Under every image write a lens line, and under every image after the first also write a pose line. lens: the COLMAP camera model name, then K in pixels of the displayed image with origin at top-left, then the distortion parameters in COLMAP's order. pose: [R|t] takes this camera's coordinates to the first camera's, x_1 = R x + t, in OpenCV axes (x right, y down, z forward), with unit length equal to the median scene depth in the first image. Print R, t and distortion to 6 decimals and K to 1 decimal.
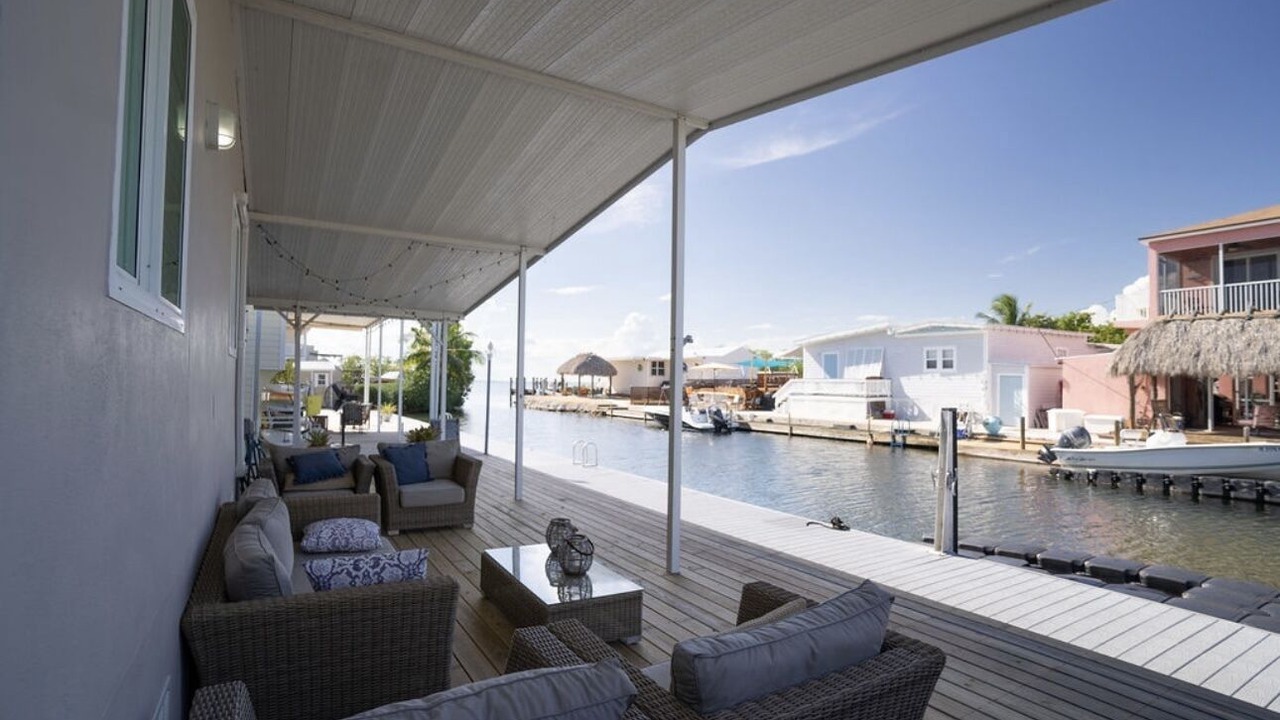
lens RADIAL K [[625.9, 0, 637.4], [0, 625.9, 362.1], [0, 0, 1]] dist [-0.073780, 0.031697]
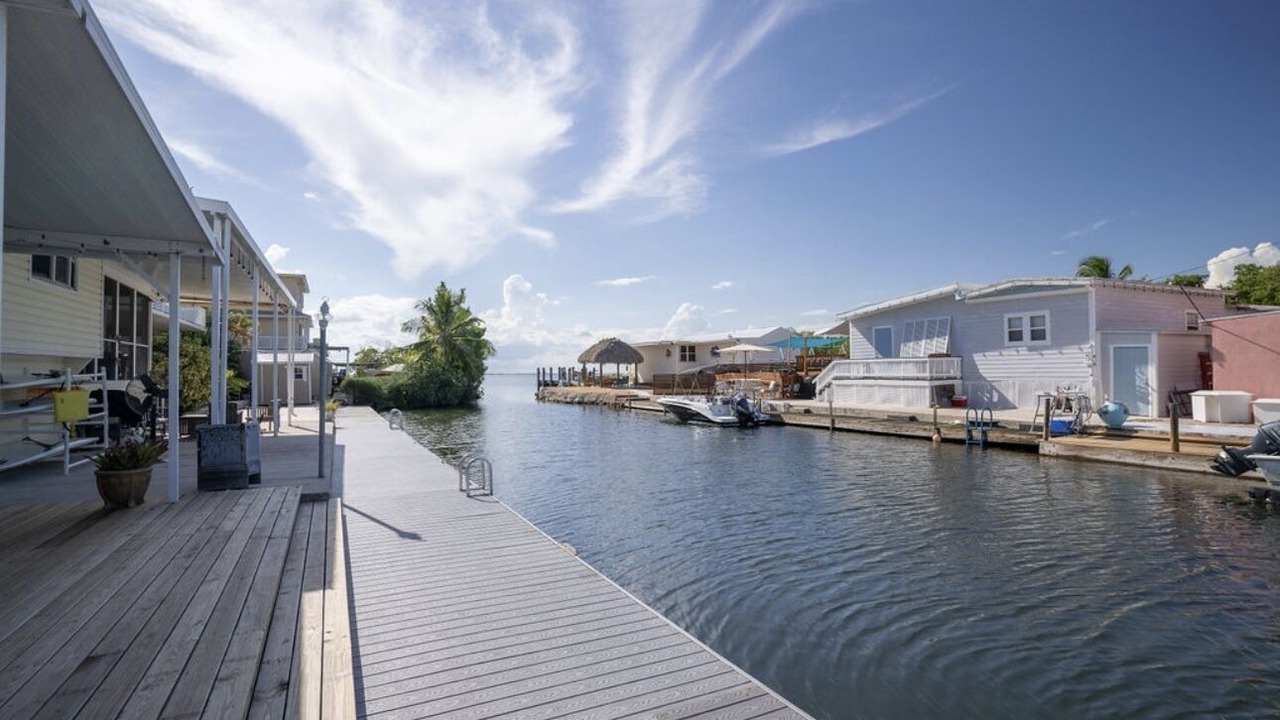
lens RADIAL K [[625.9, 0, 637.4], [0, 625.9, 362.1], [0, 0, 1]] dist [-0.073780, 0.031697]
pose [[0.996279, -0.022911, -0.083087, 0.061316], [0.024221, 0.999597, 0.014796, 0.012661], [0.082715, -0.016753, 0.996432, 0.178537]]
